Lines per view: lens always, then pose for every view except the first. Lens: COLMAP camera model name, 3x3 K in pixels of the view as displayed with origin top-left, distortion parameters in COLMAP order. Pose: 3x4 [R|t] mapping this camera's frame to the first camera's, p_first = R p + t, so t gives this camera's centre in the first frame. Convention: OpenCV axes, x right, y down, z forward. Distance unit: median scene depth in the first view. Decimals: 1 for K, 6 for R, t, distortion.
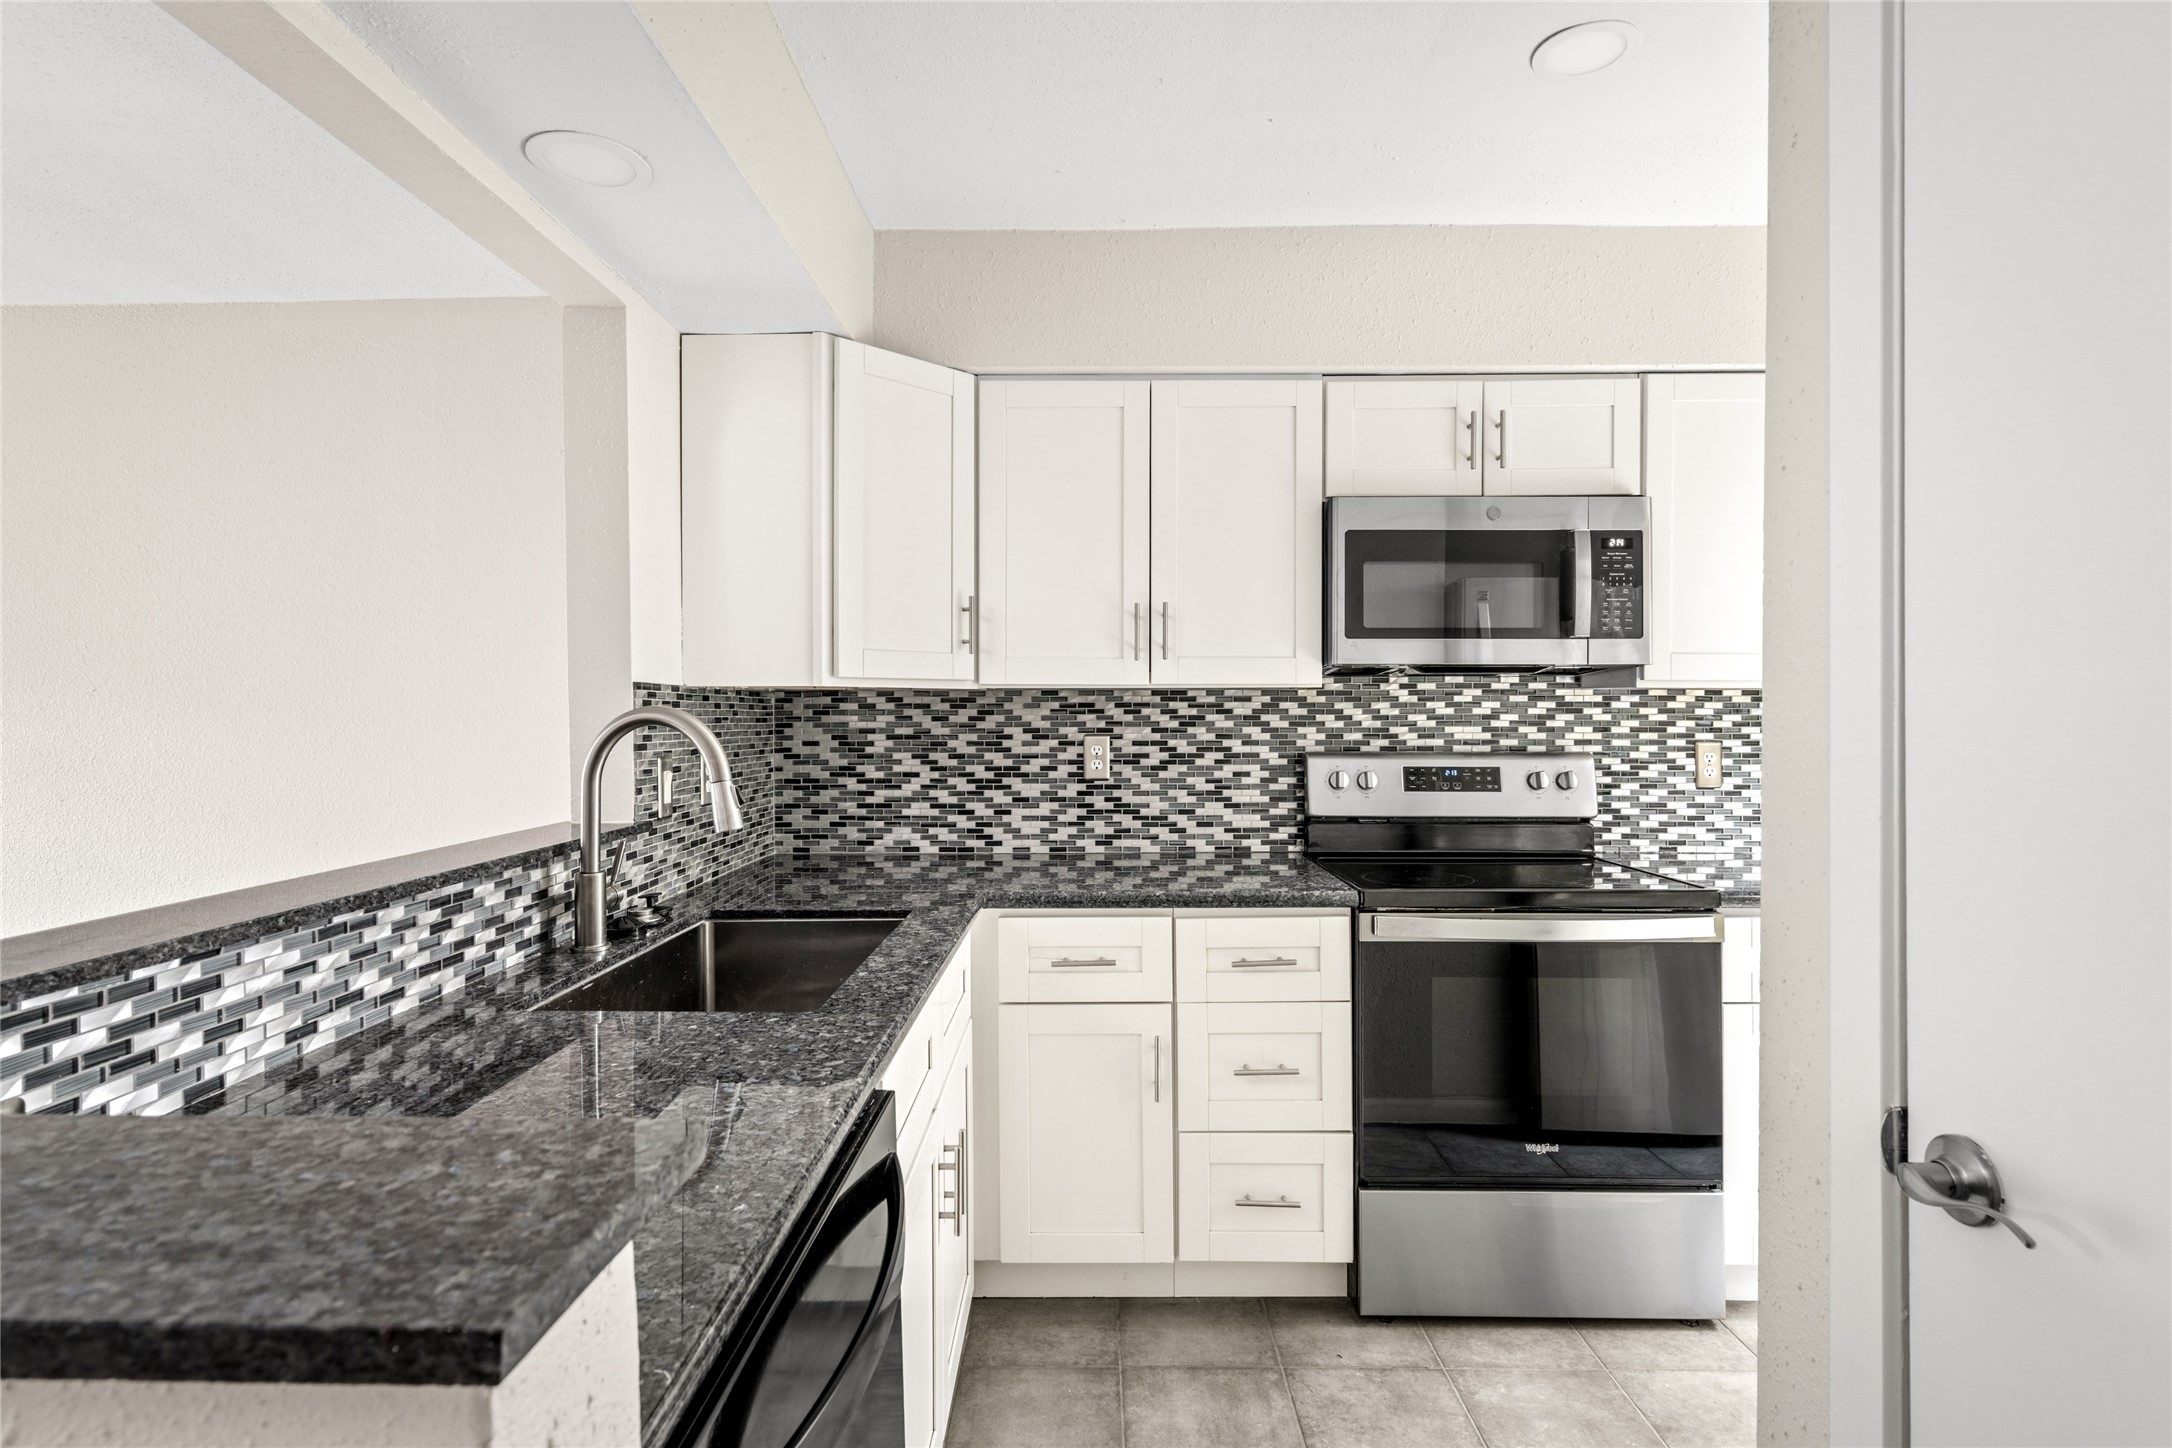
lens RADIAL K [[1028.5, 0, 1086.0], [0, 1028.5, 724.0], [0, 0, 1]] dist [0.000818, -0.000002]
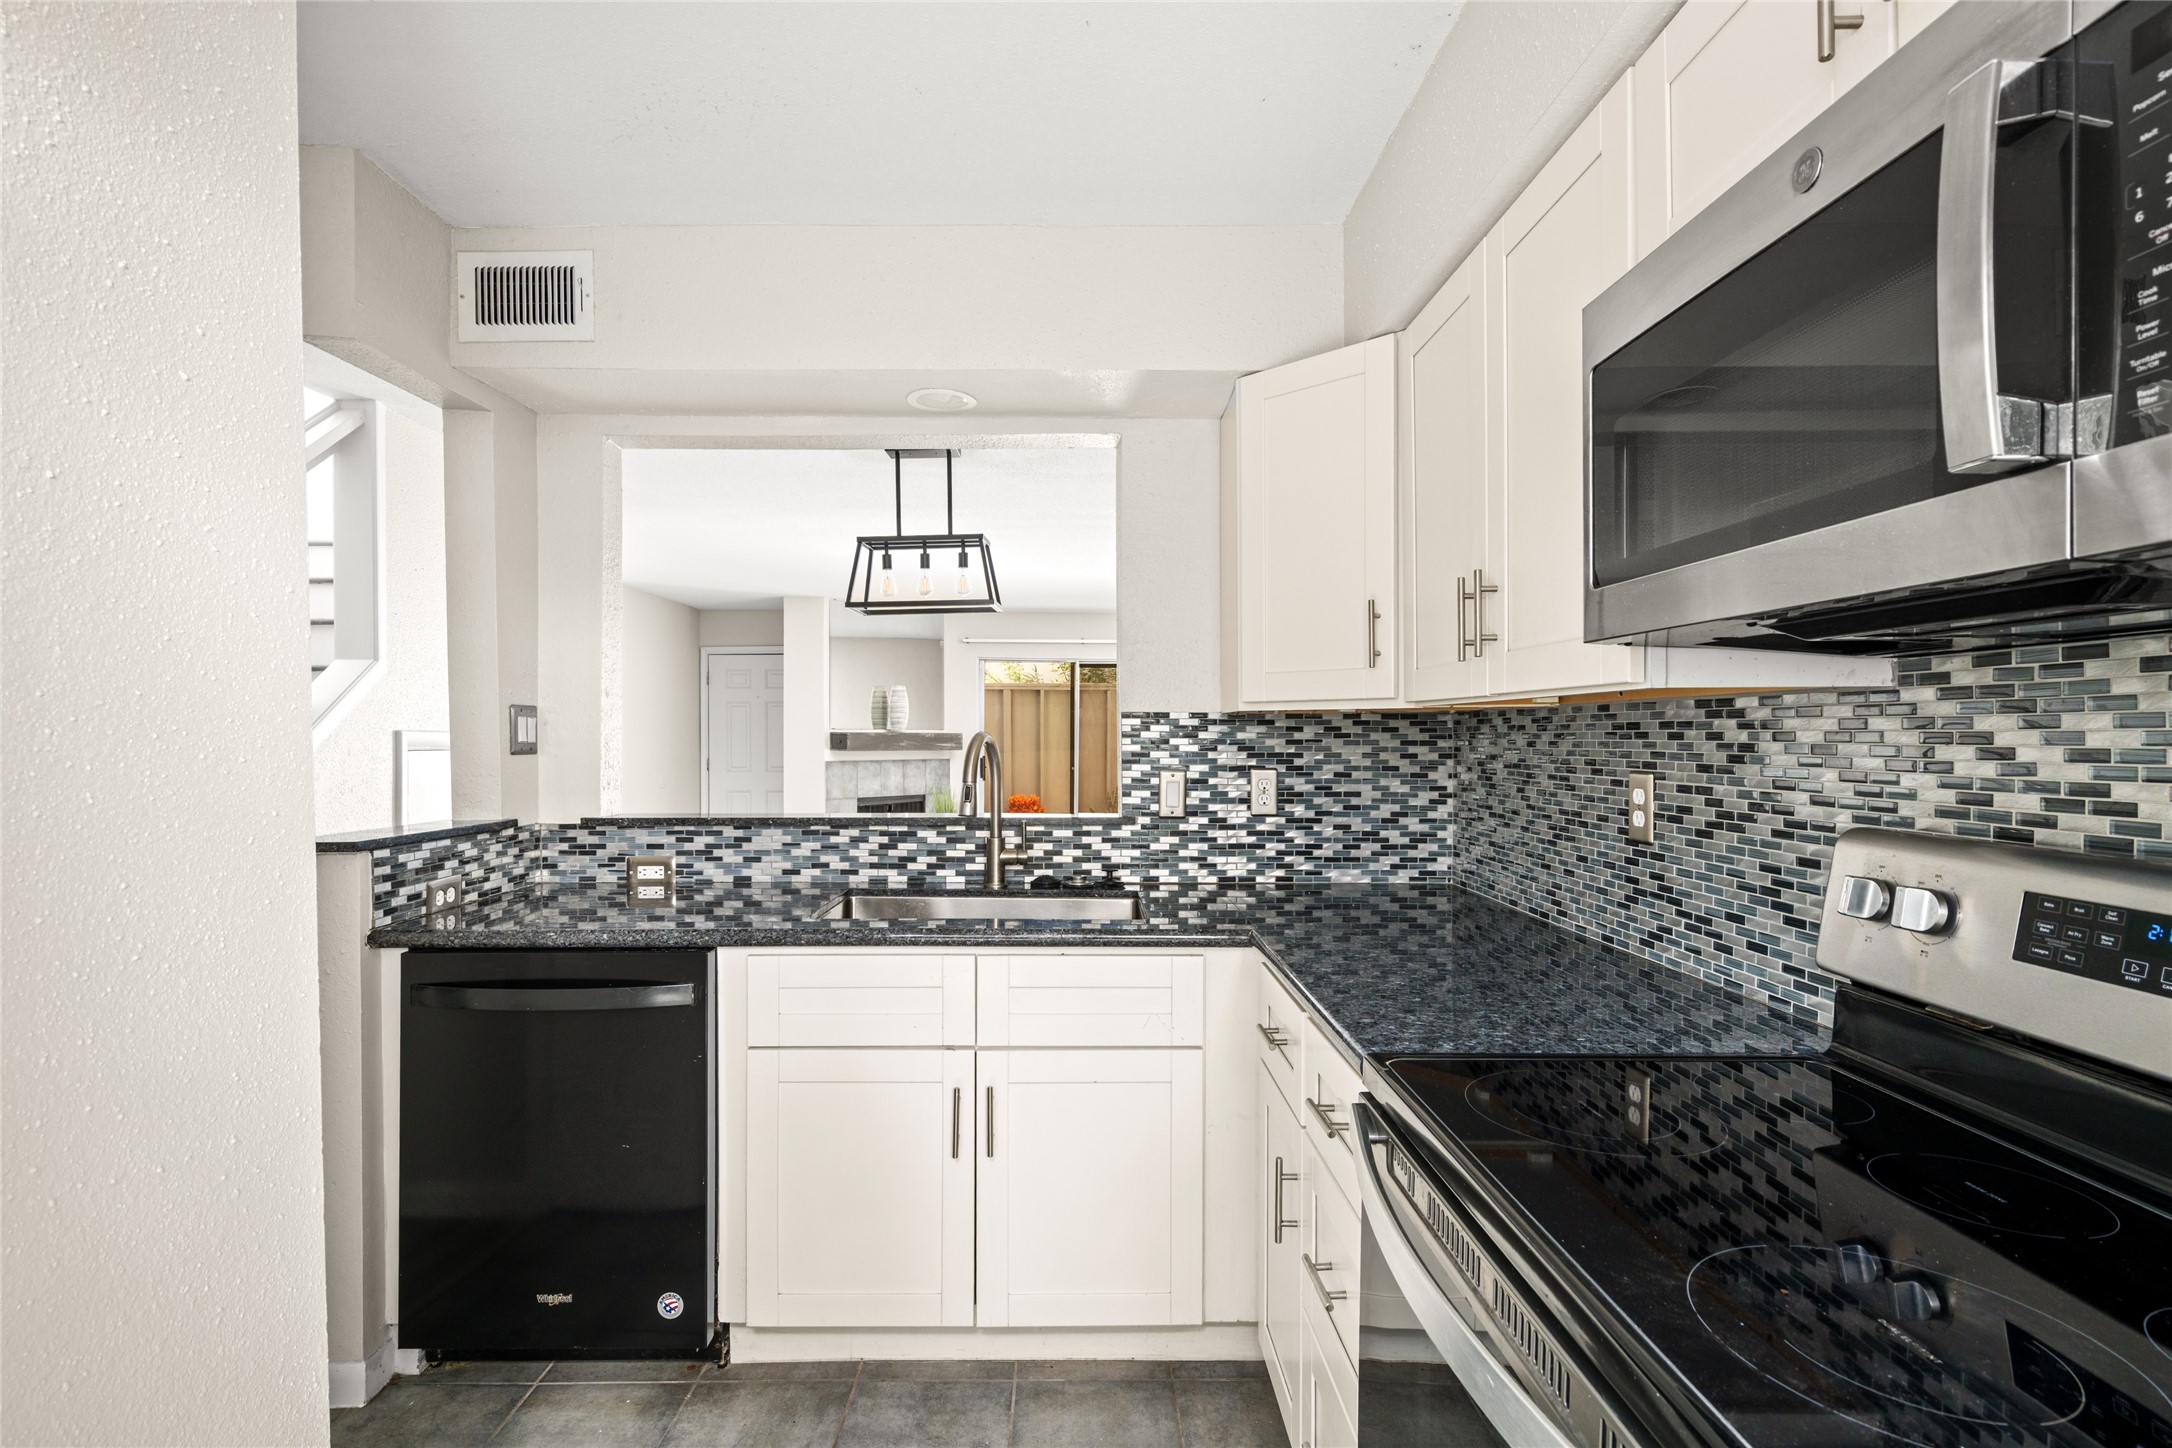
lens RADIAL K [[1025.3, 0, 1086.0], [0, 1025.3, 724.0], [0, 0, 1]] dist [-0.000200, 0.000050]
pose [[0.029320, -0.007387, -0.999543, 0.639998], [-0.010261, 0.999918, -0.007690, -0.010959], [0.999517, 0.010481, 0.029242, 0.639312]]
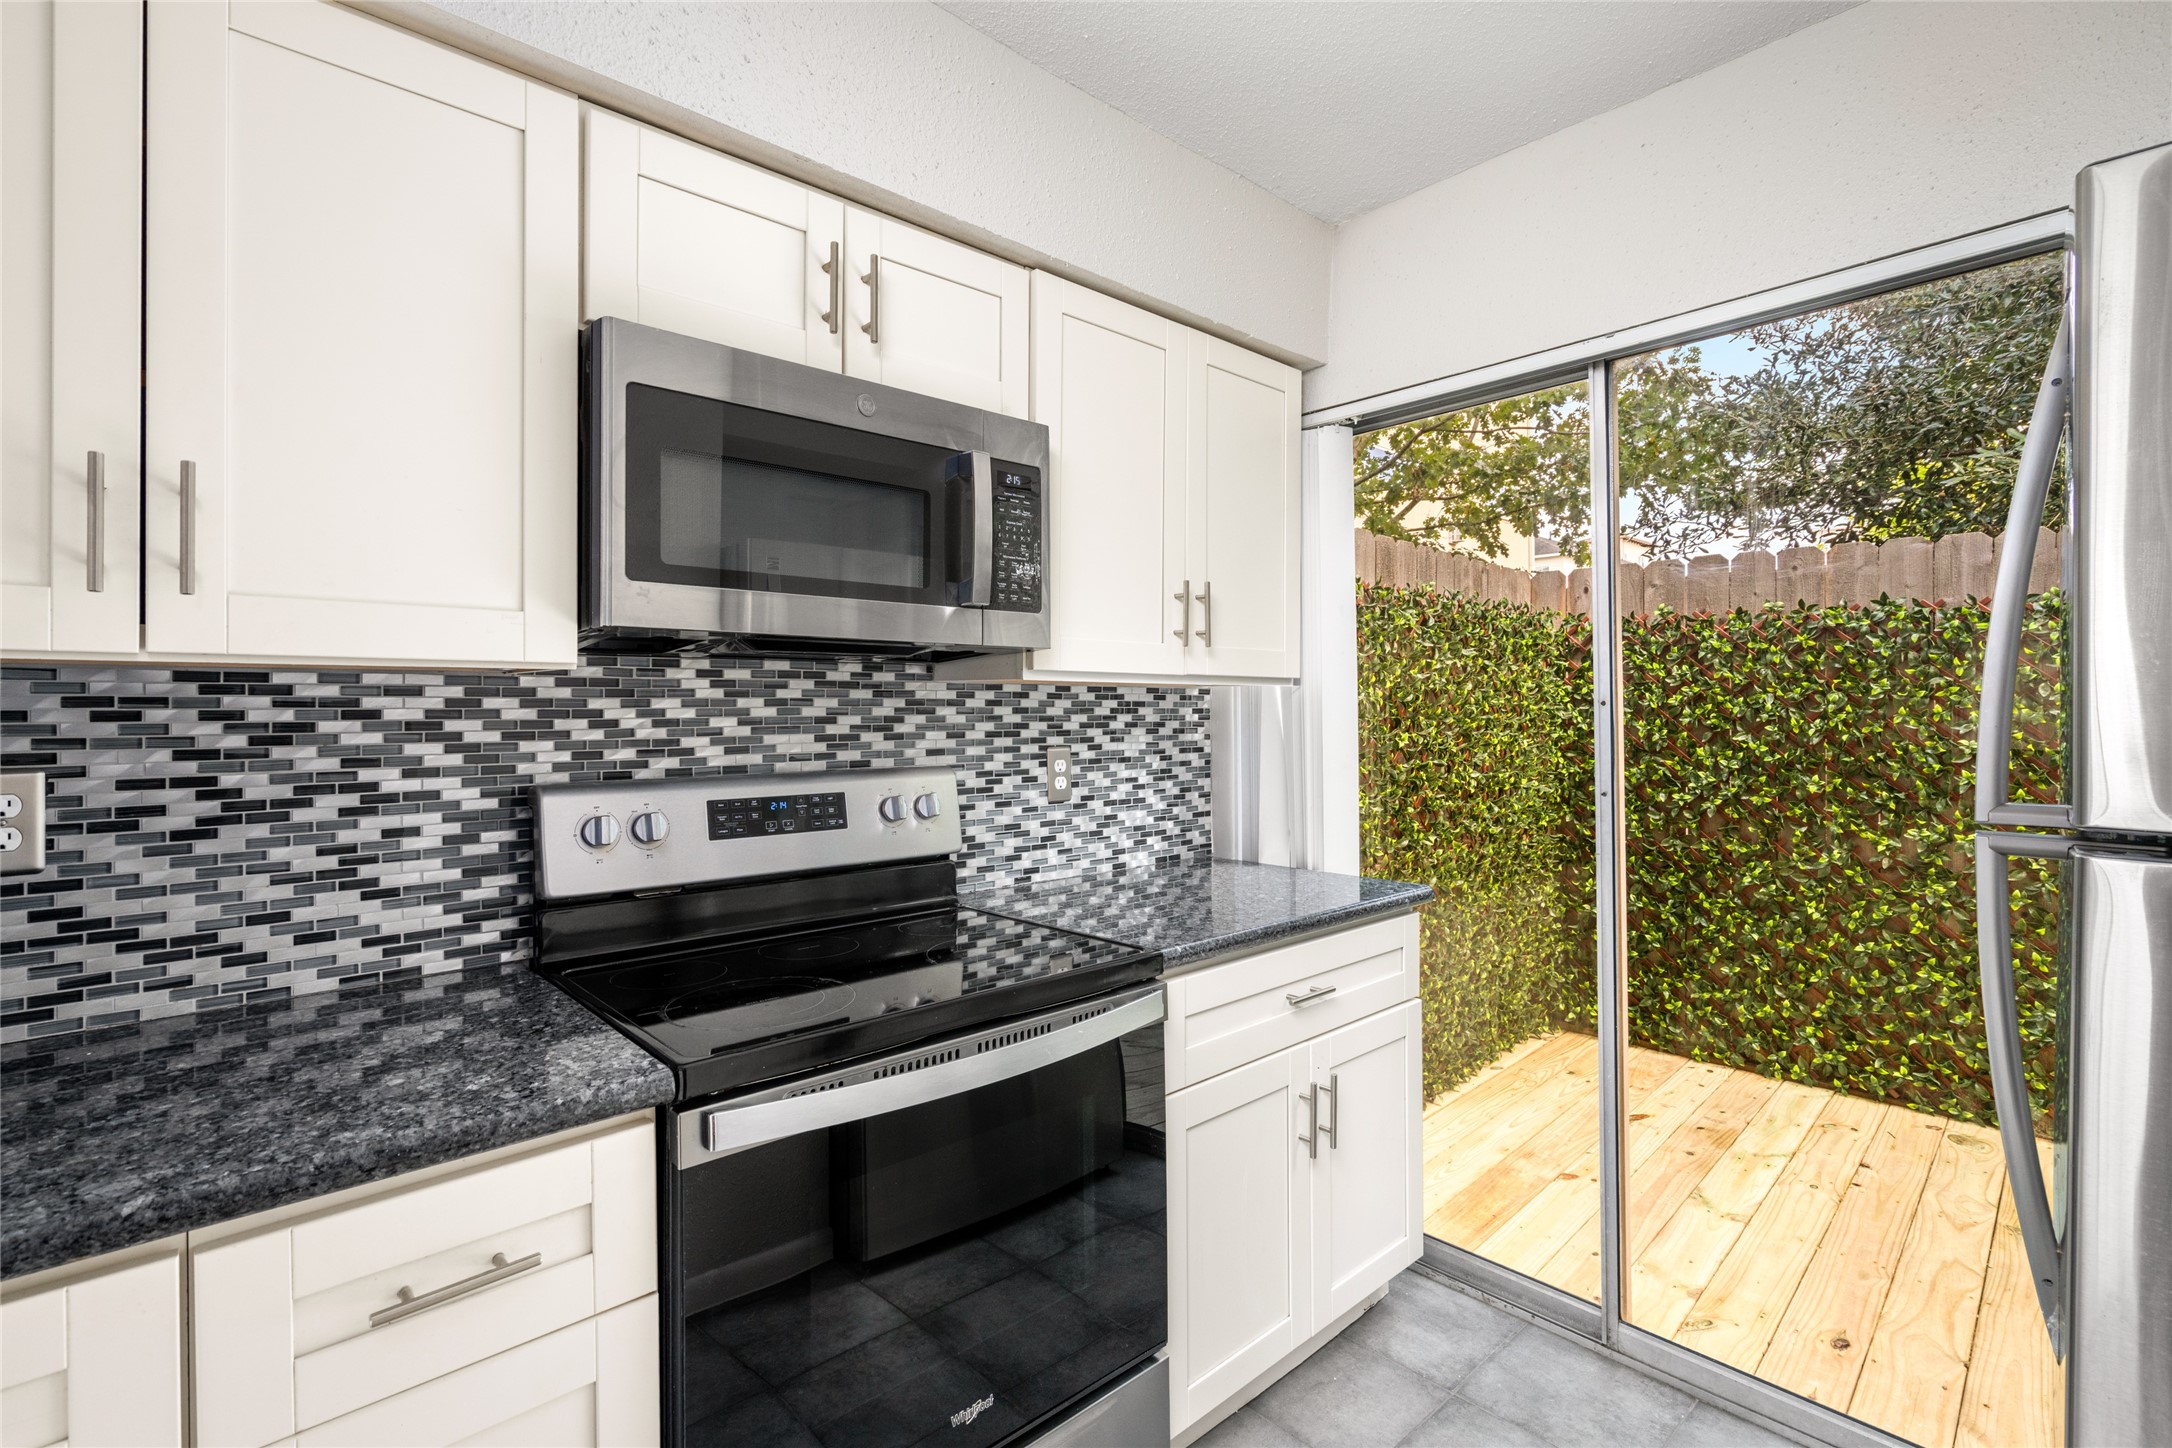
lens RADIAL K [[989.2, 0, 1065.0], [0, 989.2, 701.6], [0, 0, 1]] dist [0.000244, 0.000031]
pose [[0.740155, 0.002818, 0.672430, 0.061609], [0.011444, 0.999794, -0.016786, -0.006283], [-0.672339, 0.020120, 0.739970, 0.392969]]
